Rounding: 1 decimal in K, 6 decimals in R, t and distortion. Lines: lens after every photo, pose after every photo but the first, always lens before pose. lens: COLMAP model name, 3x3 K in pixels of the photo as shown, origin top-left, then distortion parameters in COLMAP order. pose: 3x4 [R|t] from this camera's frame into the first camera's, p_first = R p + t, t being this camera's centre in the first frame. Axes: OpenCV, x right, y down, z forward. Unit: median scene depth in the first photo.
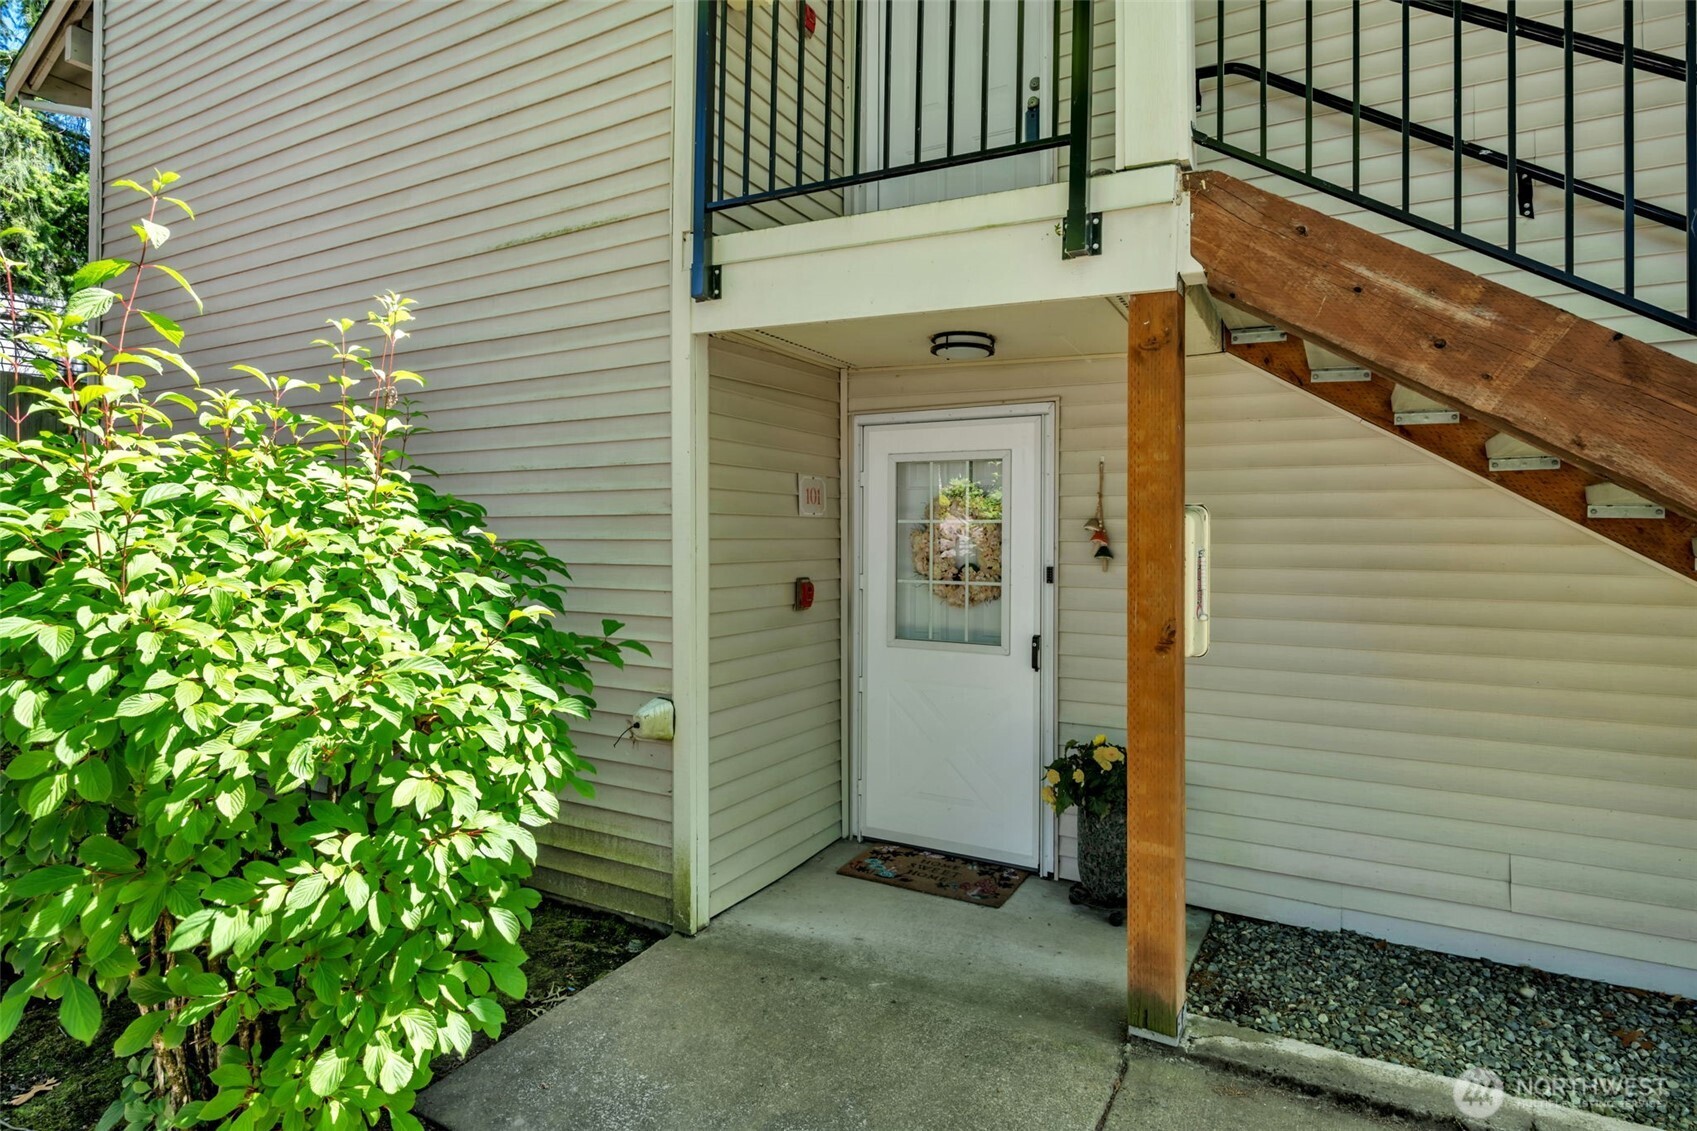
lens RADIAL K [[903.5, 0, 849.1], [0, 903.5, 531.1], [0, 0, 1]] dist [-0.002115, -0.000565]
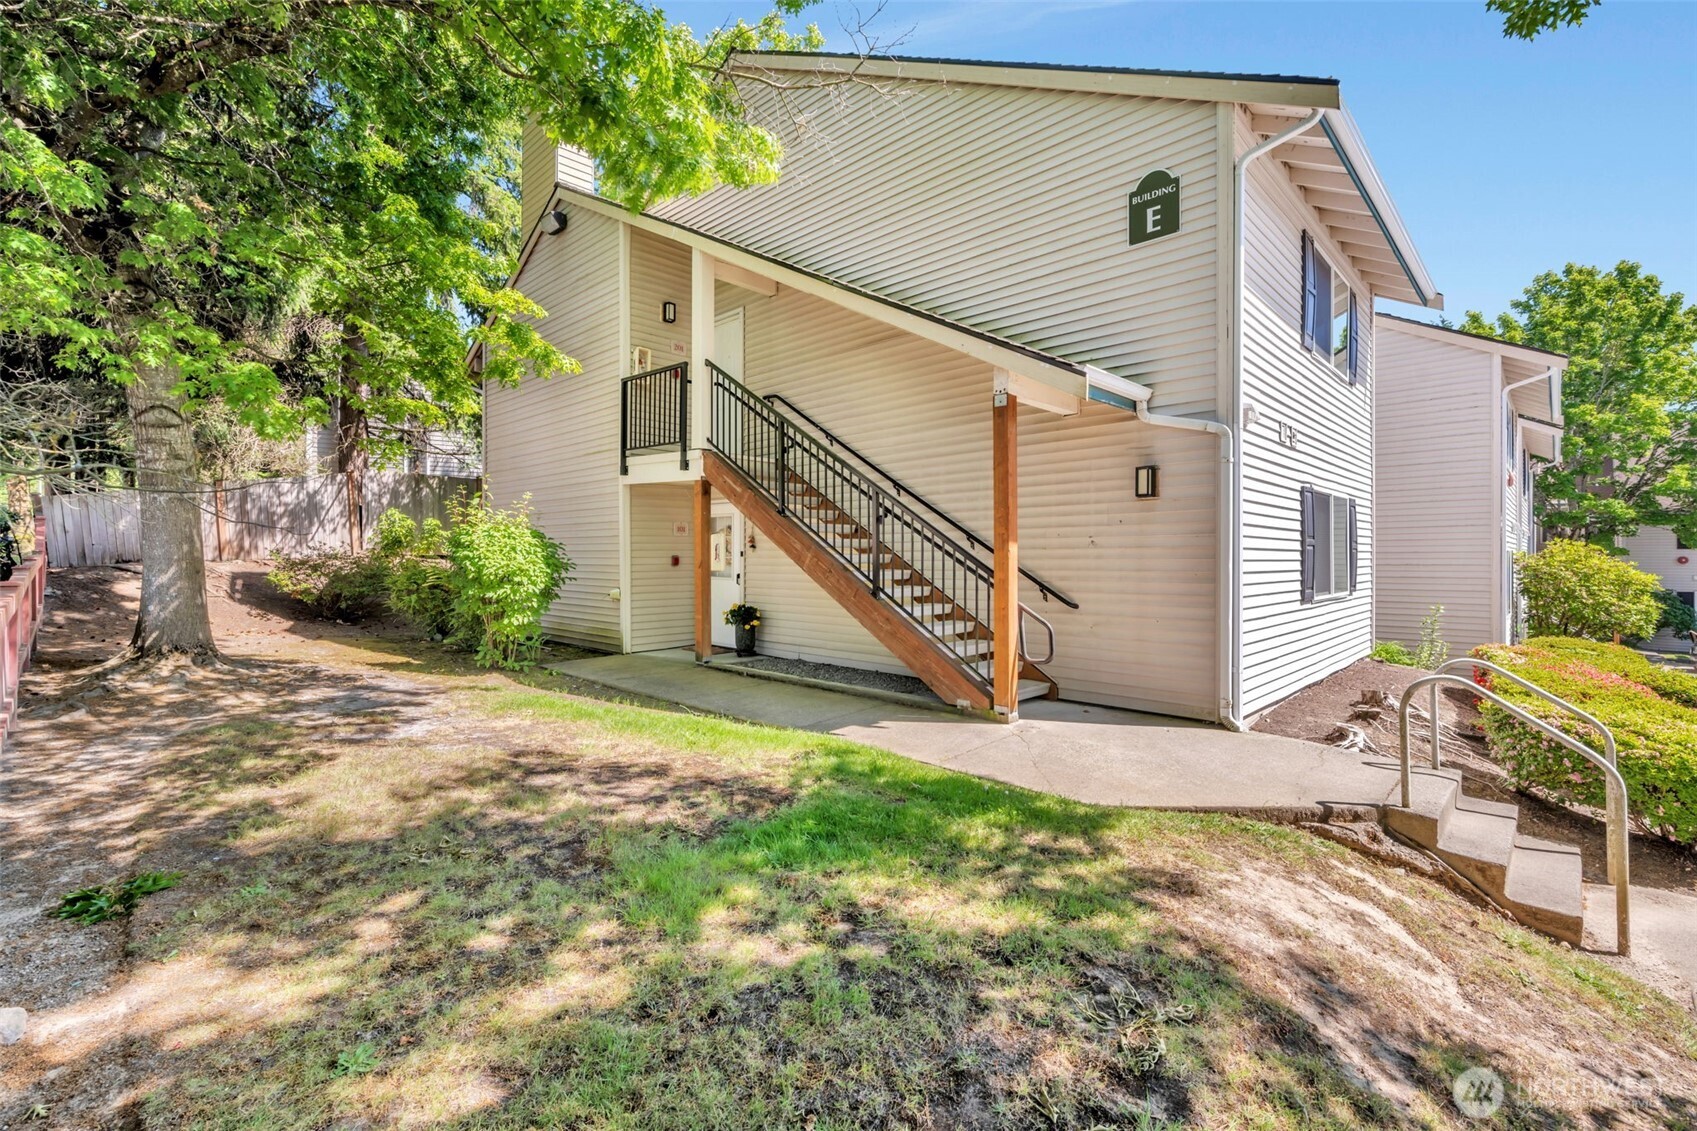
lens RADIAL K [[750.4, 0, 844.8], [0, 750.4, 547.9], [0, 0, 1]] dist [-0.000957, -0.000447]
pose [[0.963987, -0.011007, -0.265723, 1.828615], [0.010593, 0.999939, -0.002990, 0.059153], [0.265740, 0.000068, 0.964045, -2.030753]]
